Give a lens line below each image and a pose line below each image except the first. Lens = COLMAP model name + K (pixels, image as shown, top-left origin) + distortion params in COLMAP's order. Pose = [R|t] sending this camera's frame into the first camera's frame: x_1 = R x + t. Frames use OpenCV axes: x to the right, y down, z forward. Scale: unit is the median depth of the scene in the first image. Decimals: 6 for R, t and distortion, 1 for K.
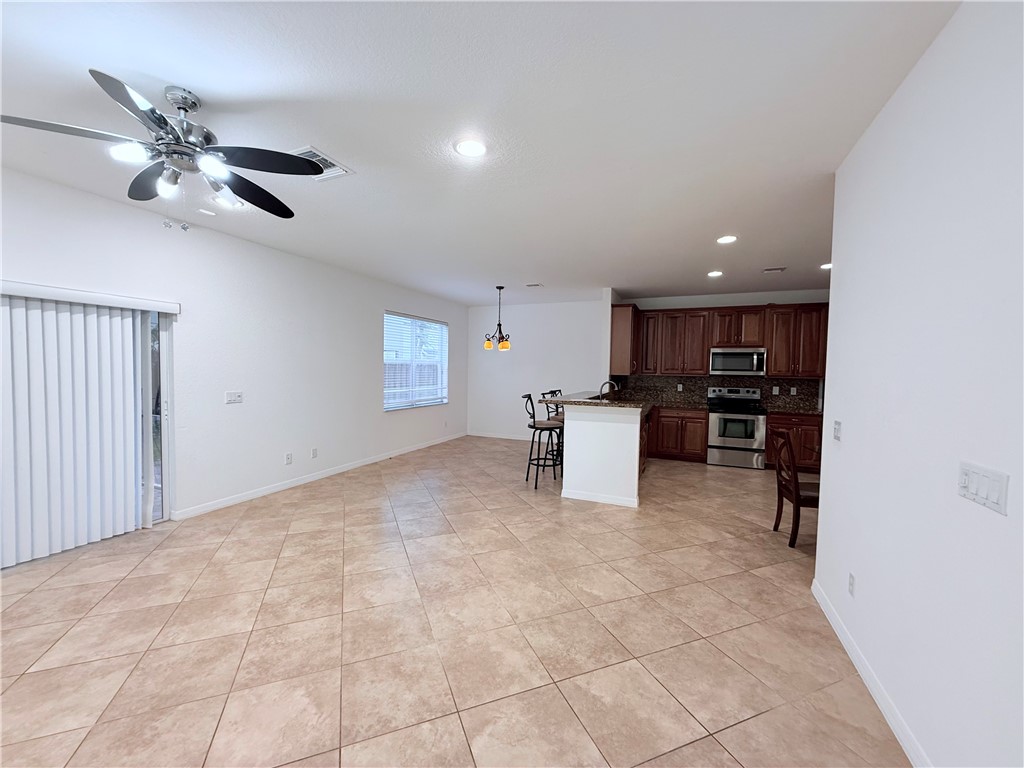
lens RADIAL K [[408.1, 0, 508.5], [0, 408.1, 385.5], [0, 0, 1]] dist [-0.000374, 0.000076]
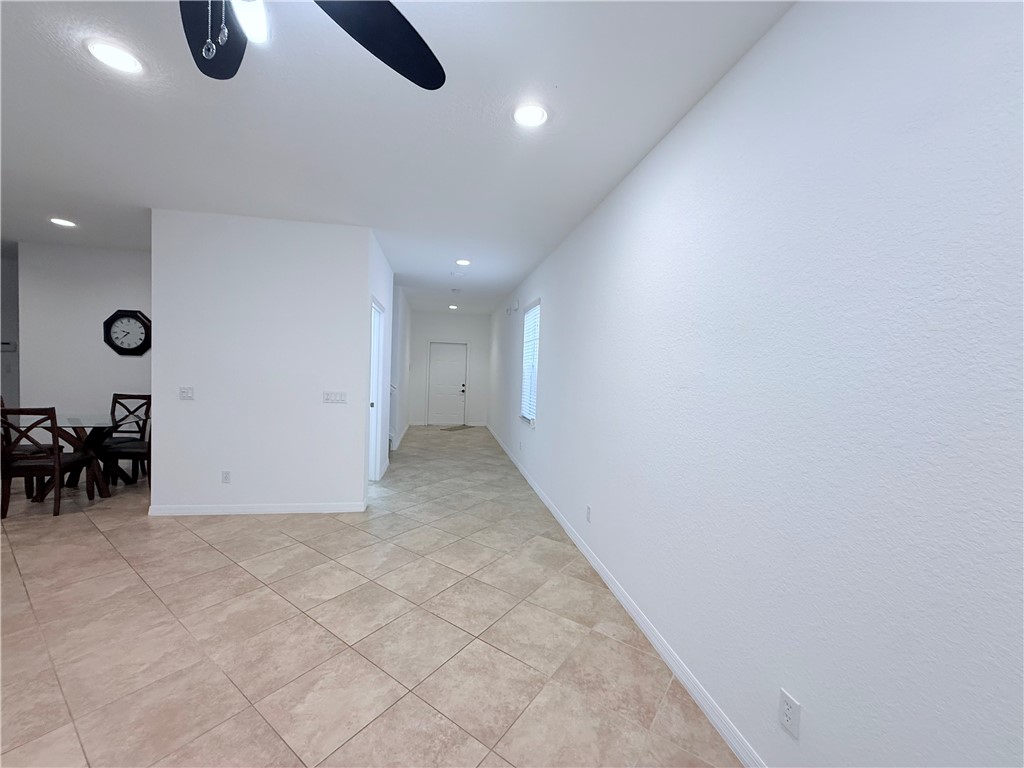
lens RADIAL K [[408.1, 0, 508.5], [0, 408.1, 385.5], [0, 0, 1]] dist [-0.000374, 0.000076]
pose [[-0.540087, -0.072200, 0.838506, -0.805503], [-0.014225, 0.996954, 0.076680, -0.038048], [-0.841489, 0.029486, -0.539469, 0.575910]]
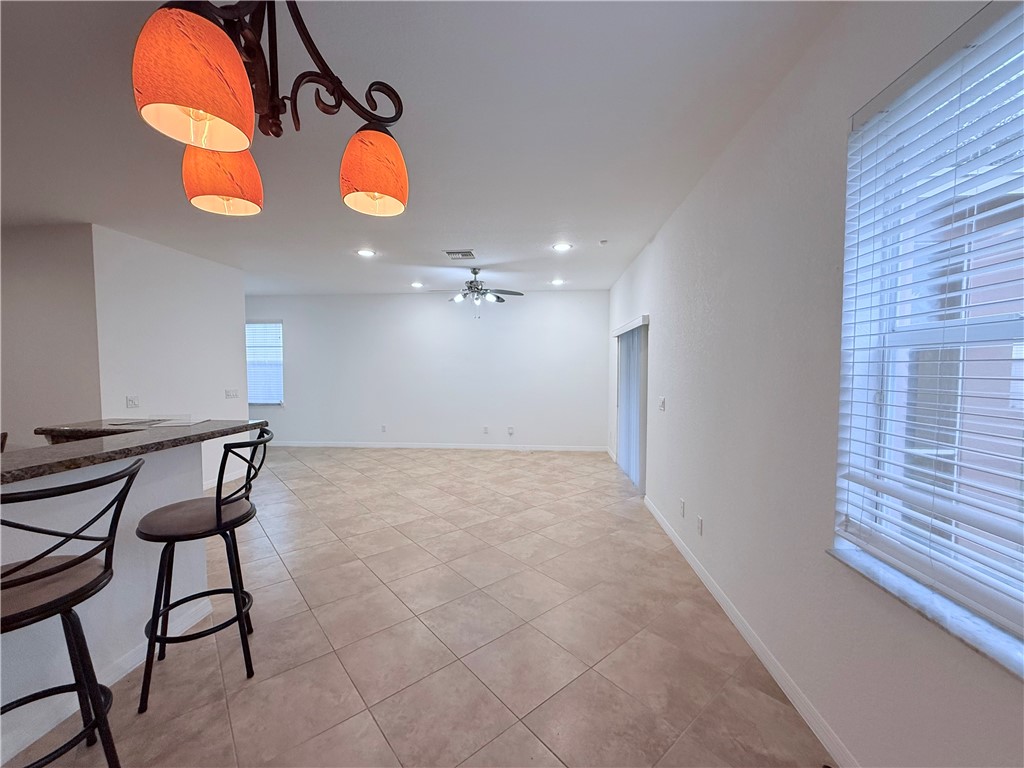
lens RADIAL K [[408.1, 0, 508.5], [0, 408.1, 385.5], [0, 0, 1]] dist [-0.000374, 0.000076]
pose [[-0.950303, -0.000614, -0.311327, -0.092418], [-0.026136, 0.996625, 0.077813, -0.088696], [0.310228, 0.082083, -0.947112, 2.166990]]
